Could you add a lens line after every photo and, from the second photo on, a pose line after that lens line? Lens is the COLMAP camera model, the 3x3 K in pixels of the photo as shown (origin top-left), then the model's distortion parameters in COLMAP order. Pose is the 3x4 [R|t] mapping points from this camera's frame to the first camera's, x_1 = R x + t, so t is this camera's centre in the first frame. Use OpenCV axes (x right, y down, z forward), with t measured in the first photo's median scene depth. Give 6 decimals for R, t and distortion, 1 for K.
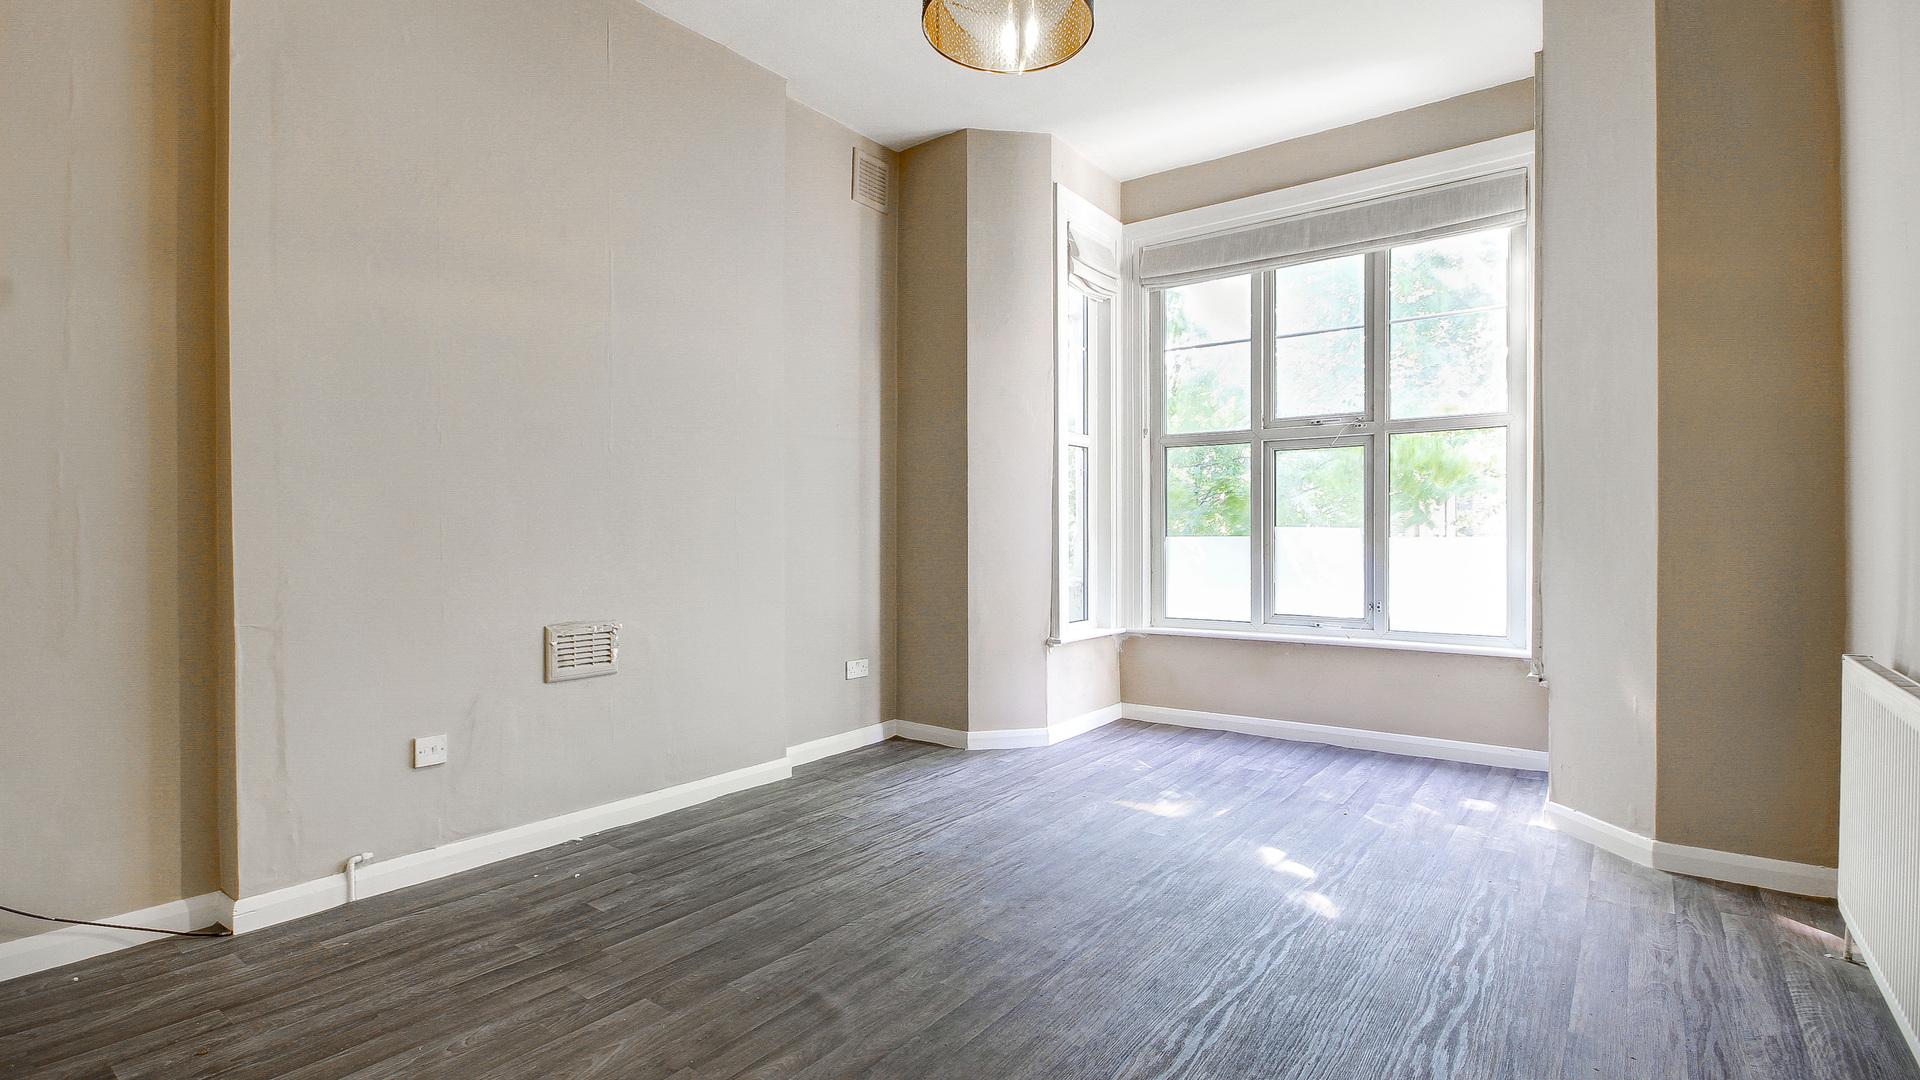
lens RADIAL K [[907.0, 0, 1012.2], [0, 907.0, 540.3], [0, 0, 1]] dist [0.001136, 0.000308]
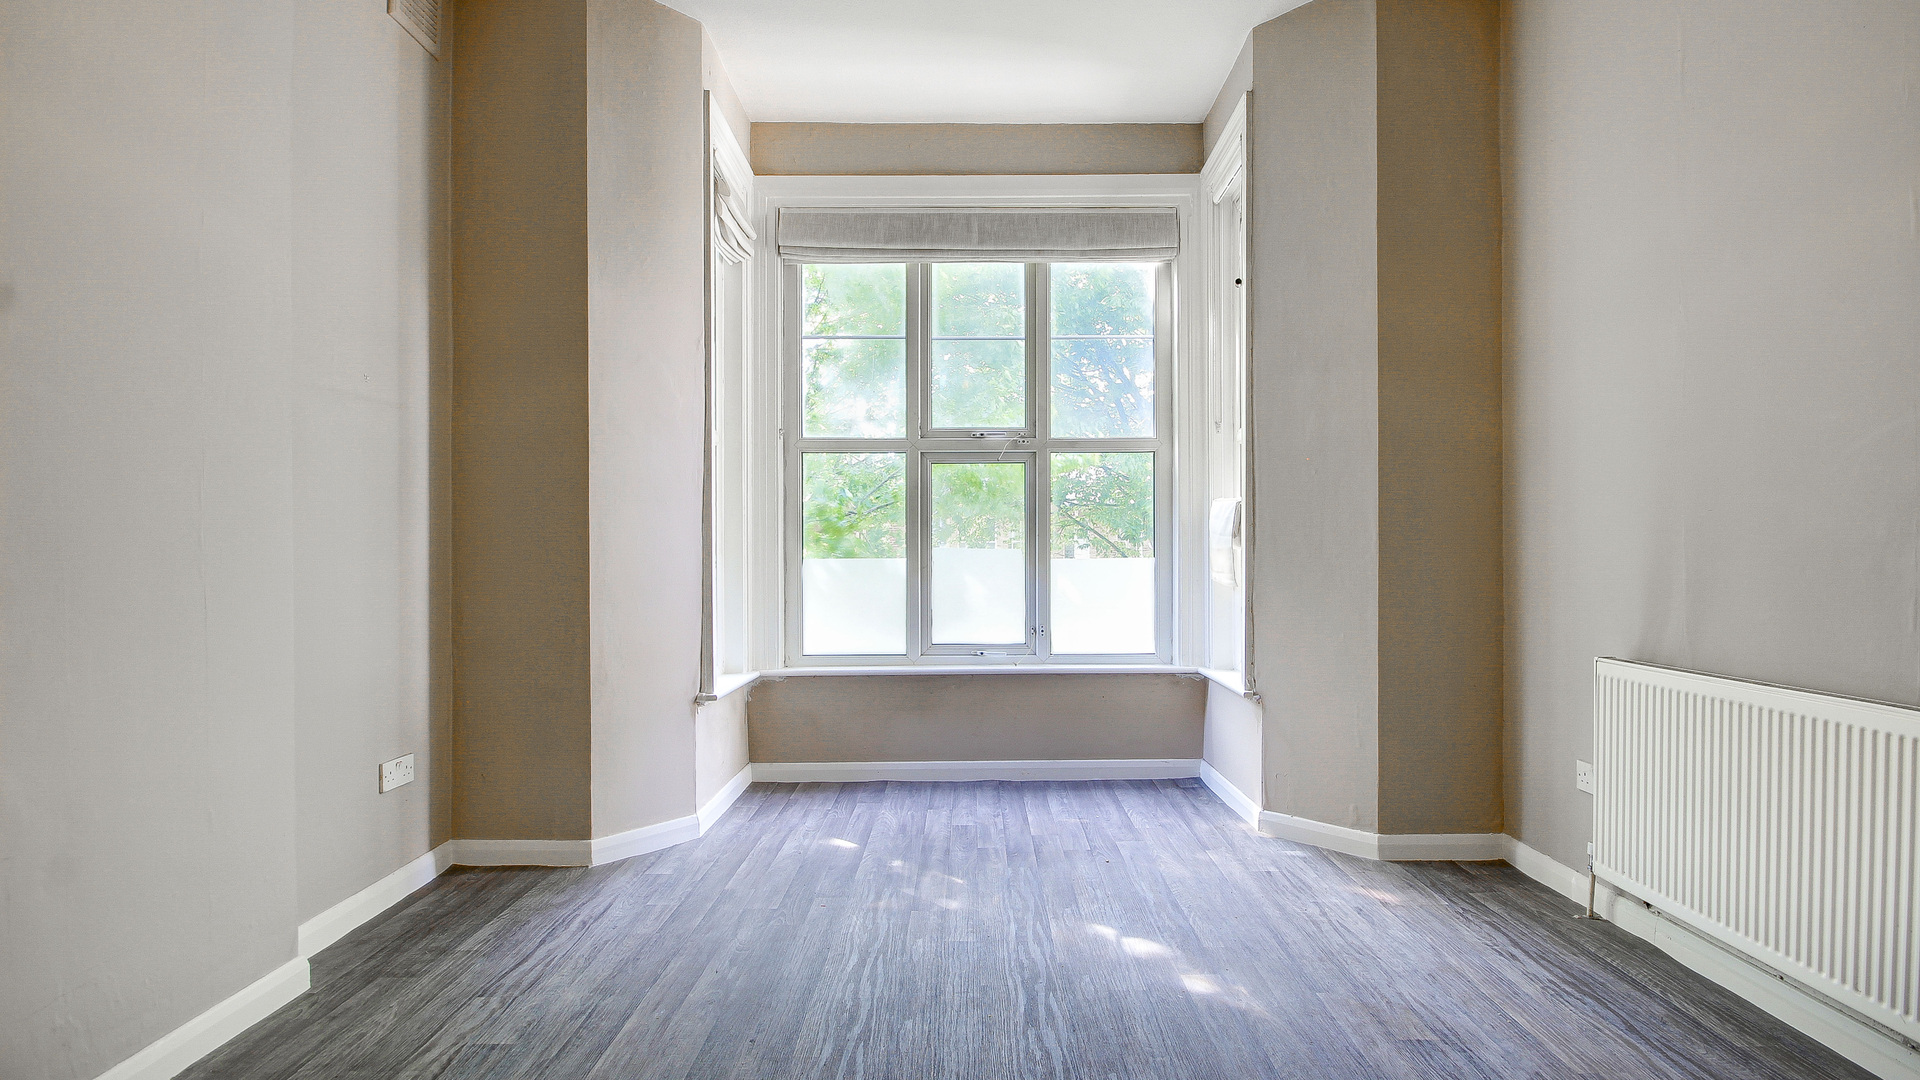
lens RADIAL K [[879.1, 0, 985.5], [0, 879.1, 559.1], [0, 0, 1]] dist [-0.002219, 0.000297]
pose [[0.810578, -0.003193, 0.585622, -0.192327], [0.004941, 0.999987, -0.001387, -0.001542], [-0.585610, 0.004018, 0.810583, 0.272413]]
